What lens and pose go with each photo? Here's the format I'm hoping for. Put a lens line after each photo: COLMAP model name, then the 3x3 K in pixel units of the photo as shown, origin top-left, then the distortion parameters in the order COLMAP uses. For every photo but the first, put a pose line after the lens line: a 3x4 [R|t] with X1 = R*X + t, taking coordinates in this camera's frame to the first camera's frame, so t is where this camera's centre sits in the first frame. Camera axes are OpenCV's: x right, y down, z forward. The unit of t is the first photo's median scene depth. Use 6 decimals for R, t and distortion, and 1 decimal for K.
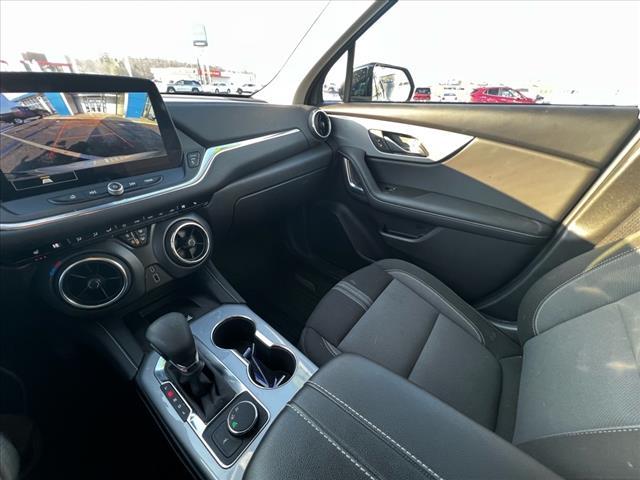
lens RADIAL K [[254.8, 0, 320.0], [0, 254.8, 240.0], [0, 0, 1]] dist [-0.000973, -0.000058]
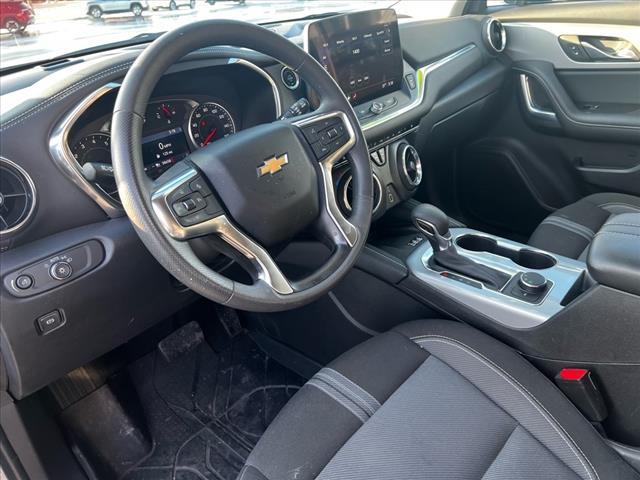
lens RADIAL K [[489.5, 0, 320.0], [0, 489.5, 240.0], [0, 0, 1]] dist [0.054732, -0.068100]
pose [[0.993674, -0.065812, -0.091002, -0.466774], [0.061059, 0.996669, -0.054071, 0.251496], [0.094257, 0.048172, 0.994382, -0.604958]]
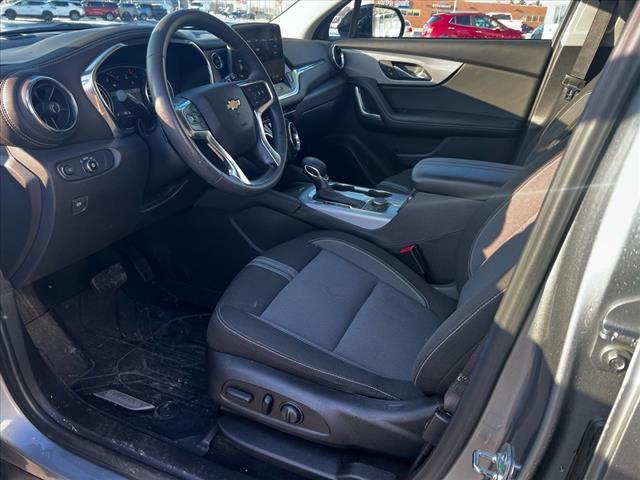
lens RADIAL K [[489.5, 0, 320.0], [0, 489.5, 240.0], [0, 0, 1]] dist [0.054732, -0.068100]
pose [[0.962195, -0.102022, 0.252532, -0.724195], [0.127017, 0.988278, -0.084696, 0.532264], [-0.240931, 0.113570, 0.963875, -1.008830]]
